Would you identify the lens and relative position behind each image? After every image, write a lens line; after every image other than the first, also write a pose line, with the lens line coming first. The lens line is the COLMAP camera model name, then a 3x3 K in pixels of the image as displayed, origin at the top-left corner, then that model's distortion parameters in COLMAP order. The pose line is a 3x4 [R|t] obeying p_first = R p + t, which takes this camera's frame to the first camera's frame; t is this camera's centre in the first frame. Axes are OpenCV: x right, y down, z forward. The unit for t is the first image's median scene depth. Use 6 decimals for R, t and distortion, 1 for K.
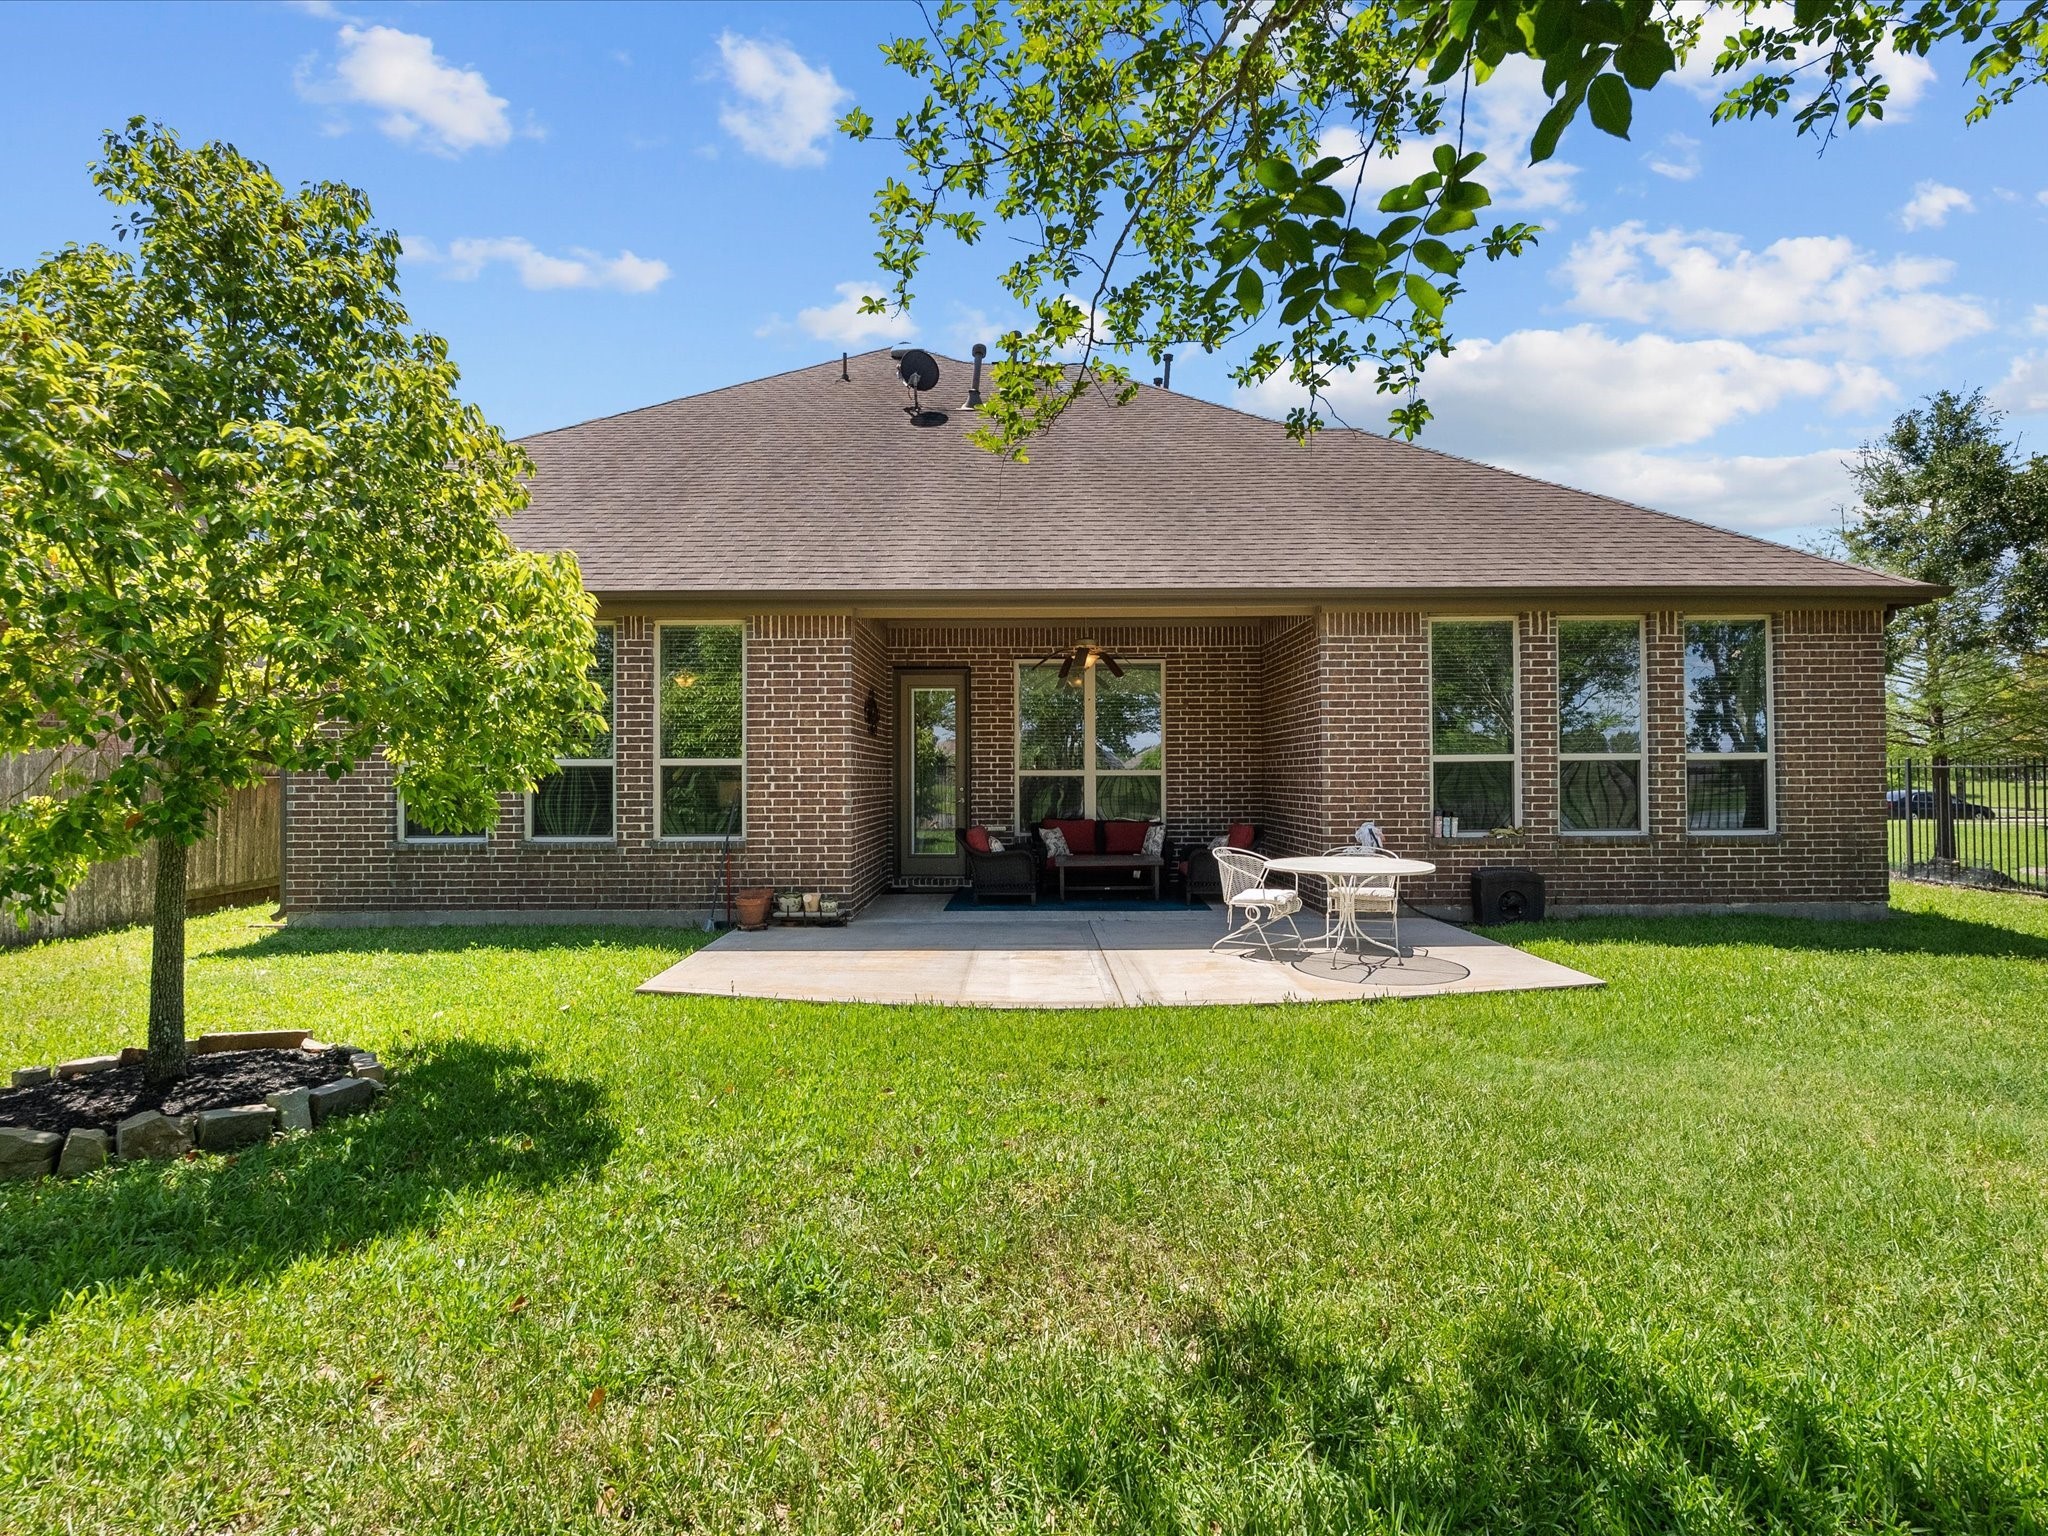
lens RADIAL K [[1027.2, 0, 1024.0], [0, 1027.2, 768.0], [0, 0, 1]] dist [-0.007283, 0.000313]
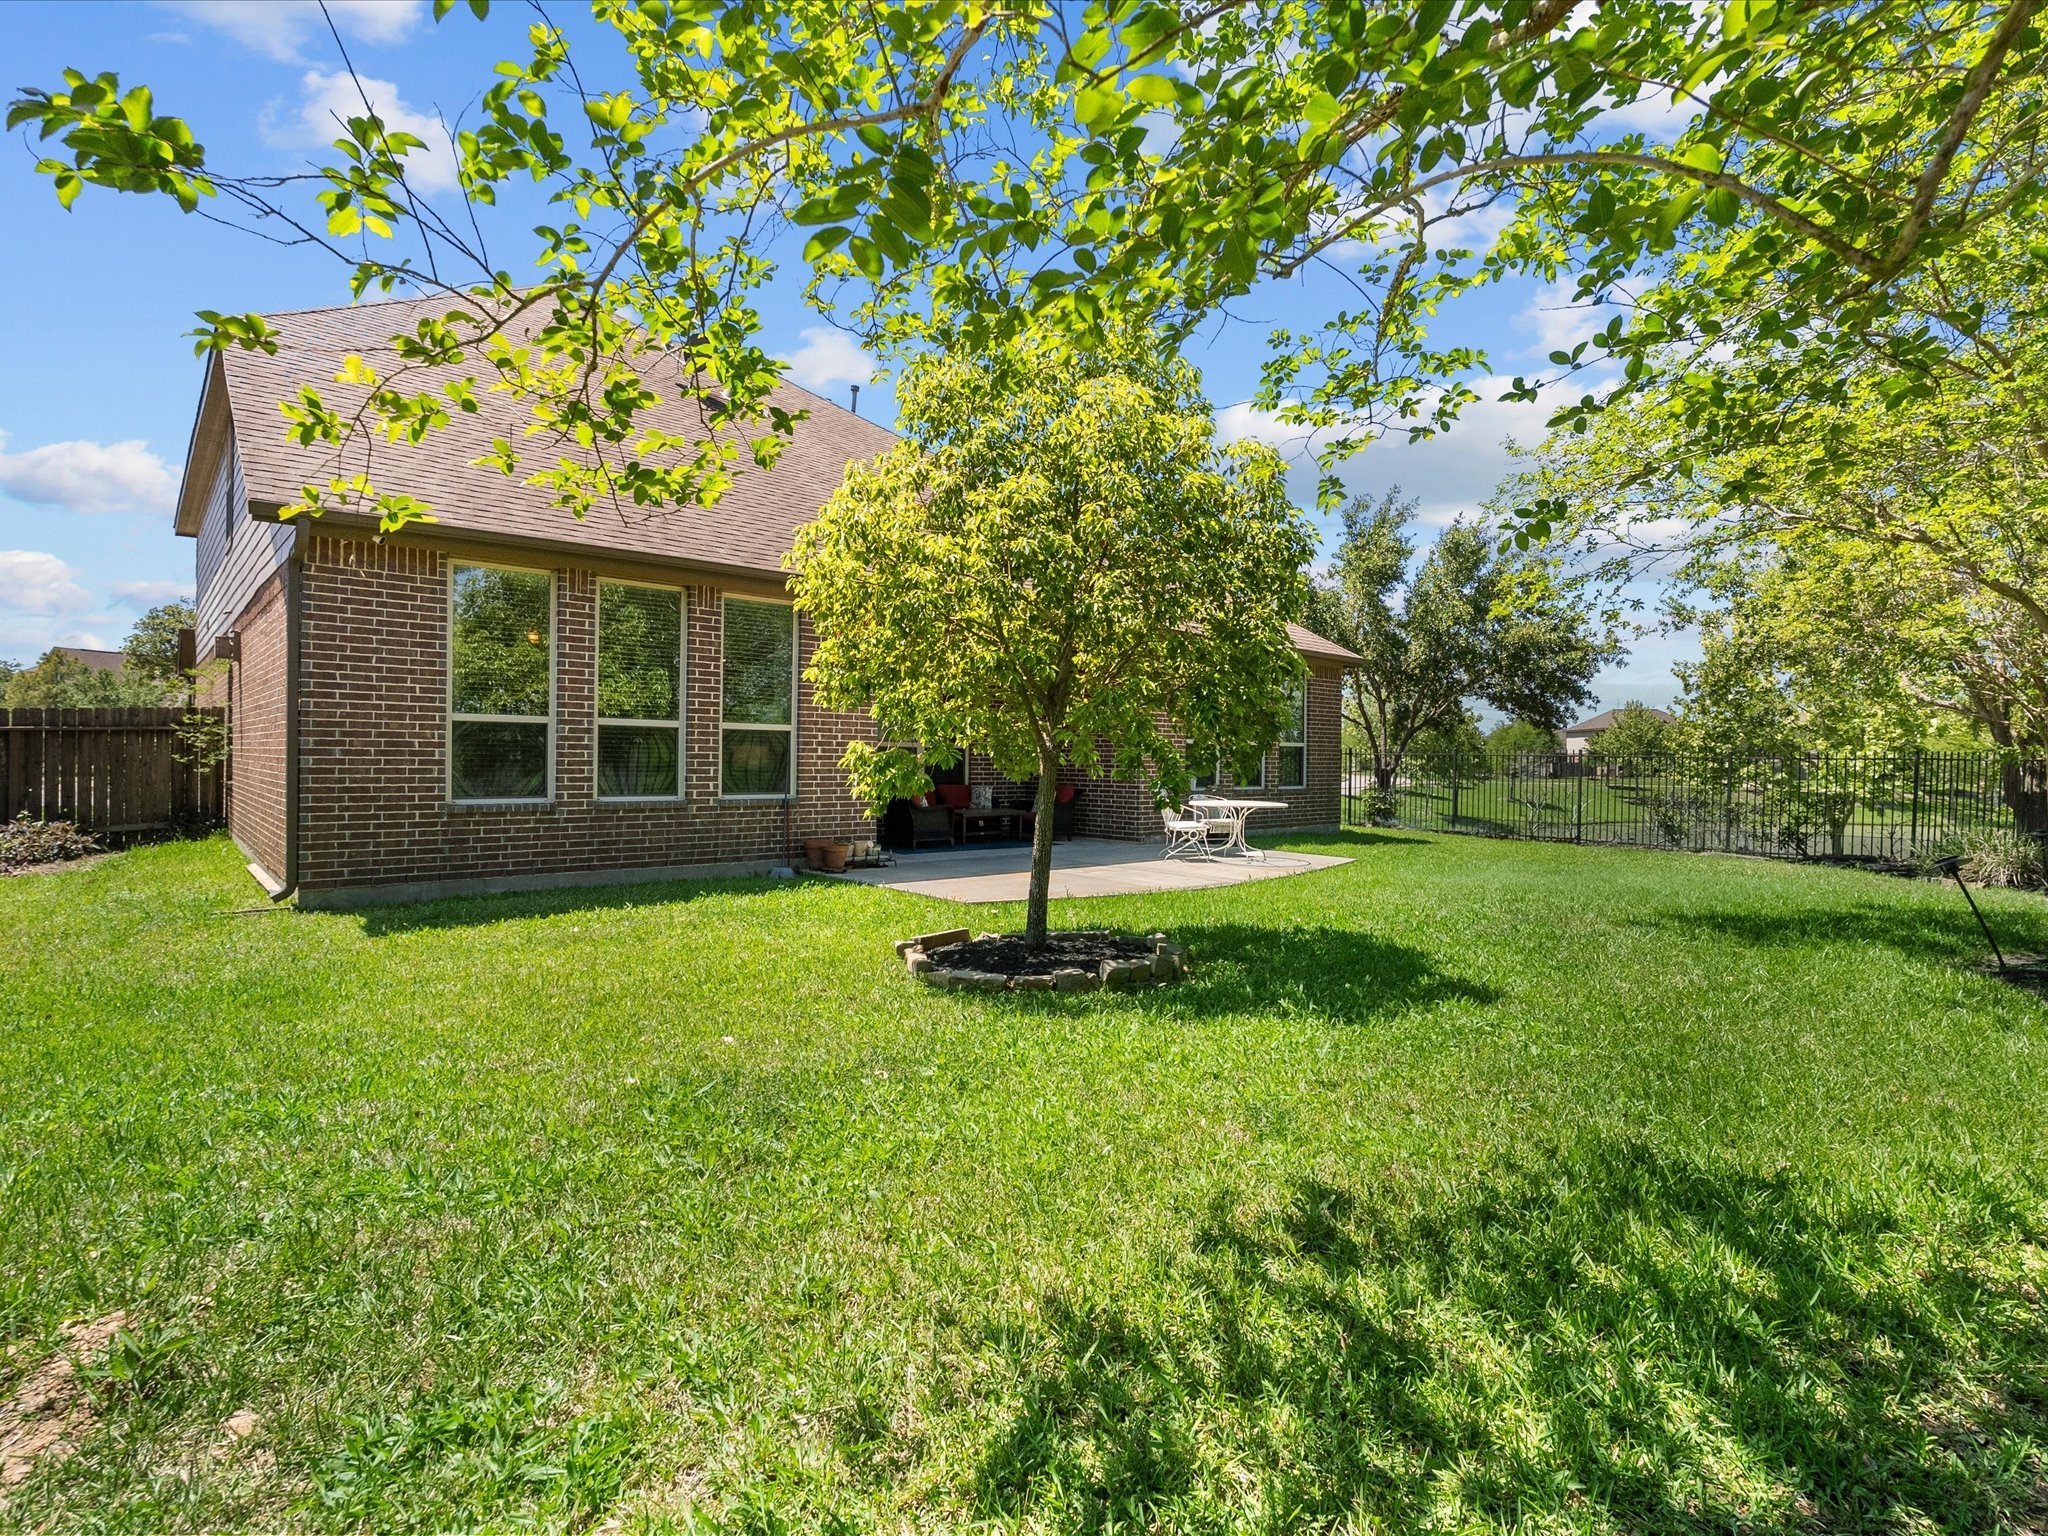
lens RADIAL K [[1027.2, 0, 1024.0], [0, 1027.2, 768.0], [0, 0, 1]] dist [-0.007283, 0.000313]
pose [[0.729435, 0.008517, 0.683997, -0.861099], [-0.032720, 0.999212, 0.022452, 0.004262], [-0.683267, -0.038758, 0.729139, 0.001820]]
